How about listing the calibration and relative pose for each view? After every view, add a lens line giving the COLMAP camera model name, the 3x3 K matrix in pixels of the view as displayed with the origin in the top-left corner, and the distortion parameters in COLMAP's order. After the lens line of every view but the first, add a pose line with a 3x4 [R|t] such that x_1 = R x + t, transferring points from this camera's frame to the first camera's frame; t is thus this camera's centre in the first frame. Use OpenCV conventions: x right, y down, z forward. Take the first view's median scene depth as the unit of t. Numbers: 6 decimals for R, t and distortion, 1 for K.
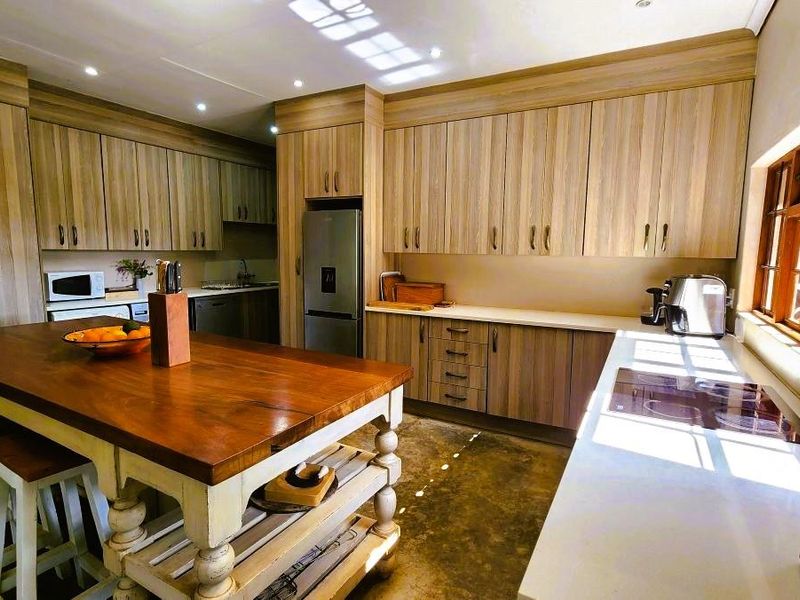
lens RADIAL K [[436.7, 0, 400.0], [0, 436.7, 300.0], [0, 0, 1]] dist [0.000045, -0.000449]
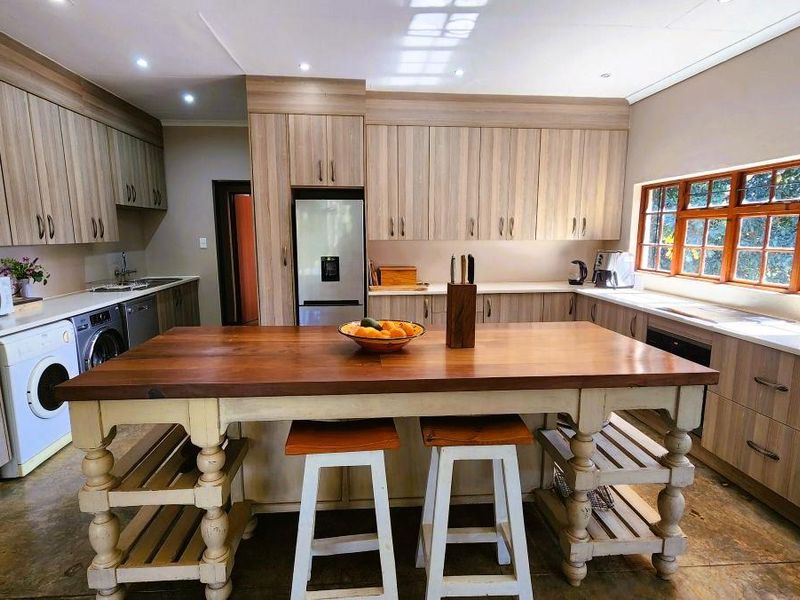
lens RADIAL K [[436.7, 0, 400.0], [0, 436.7, 300.0], [0, 0, 1]] dist [0.000045, -0.000449]
pose [[0.824298, -0.098332, 0.557551, -0.631694], [0.077039, 0.995123, 0.061607, -0.025237], [-0.560890, -0.007829, 0.827854, 0.077485]]
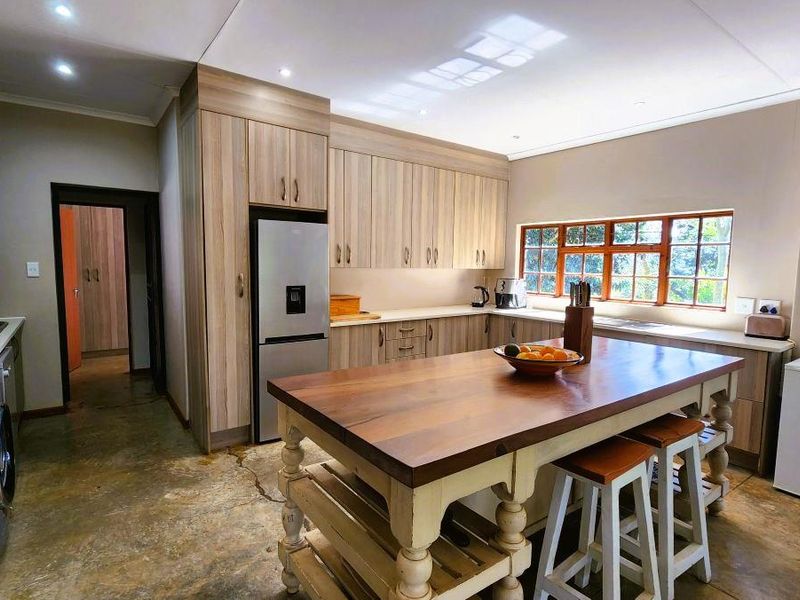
lens RADIAL K [[436.7, 0, 400.0], [0, 436.7, 300.0], [0, 0, 1]] dist [0.000045, -0.000449]
pose [[0.406316, -0.084061, 0.909858, -0.932625], [0.096818, 0.994114, 0.048610, -0.071065], [-0.908589, 0.068339, 0.412063, 0.463659]]
